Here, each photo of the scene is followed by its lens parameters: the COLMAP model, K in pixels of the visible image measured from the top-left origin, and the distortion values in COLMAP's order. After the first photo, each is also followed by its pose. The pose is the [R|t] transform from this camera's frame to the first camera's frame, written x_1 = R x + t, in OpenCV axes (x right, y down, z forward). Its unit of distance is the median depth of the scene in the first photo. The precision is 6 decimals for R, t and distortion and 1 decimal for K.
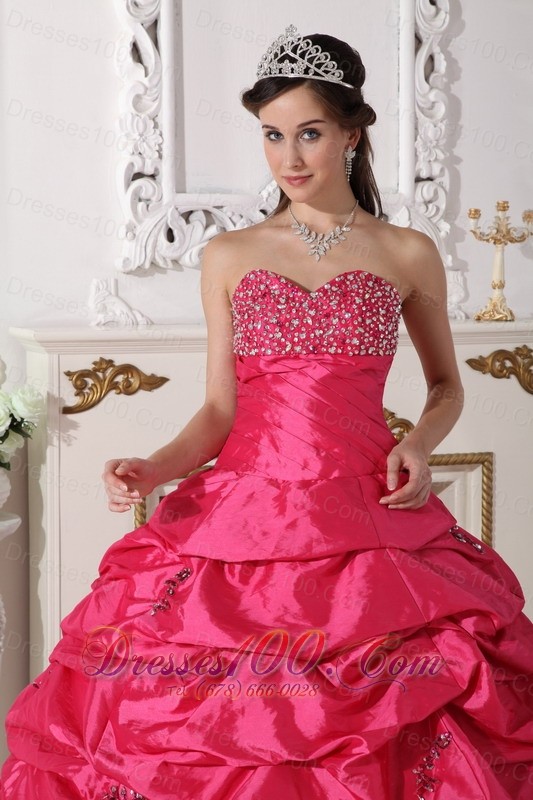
lens RADIAL K [[1580.5, 0, 266.9], [0, 1580.5, 414.7], [0, 0, 1]] dist [0.208399, 0.058500]
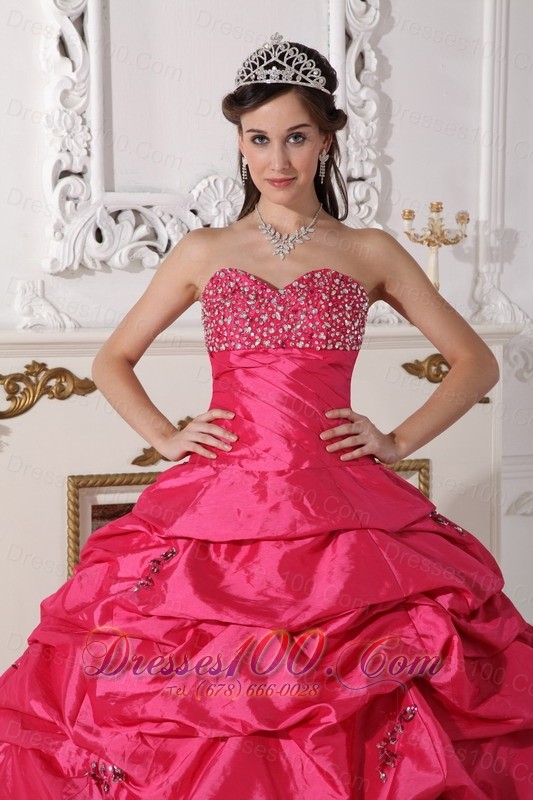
lens RADIAL K [[1869.9, 0, 266.5], [0, 1869.9, 400.0], [0, 0, 1]] dist [0.365198, -0.151873]
pose [[0.996417, -0.005267, 0.084414, -0.057281], [0.007673, 0.999573, -0.028205, 0.020277], [-0.084230, 0.028752, 0.996031, -0.146736]]
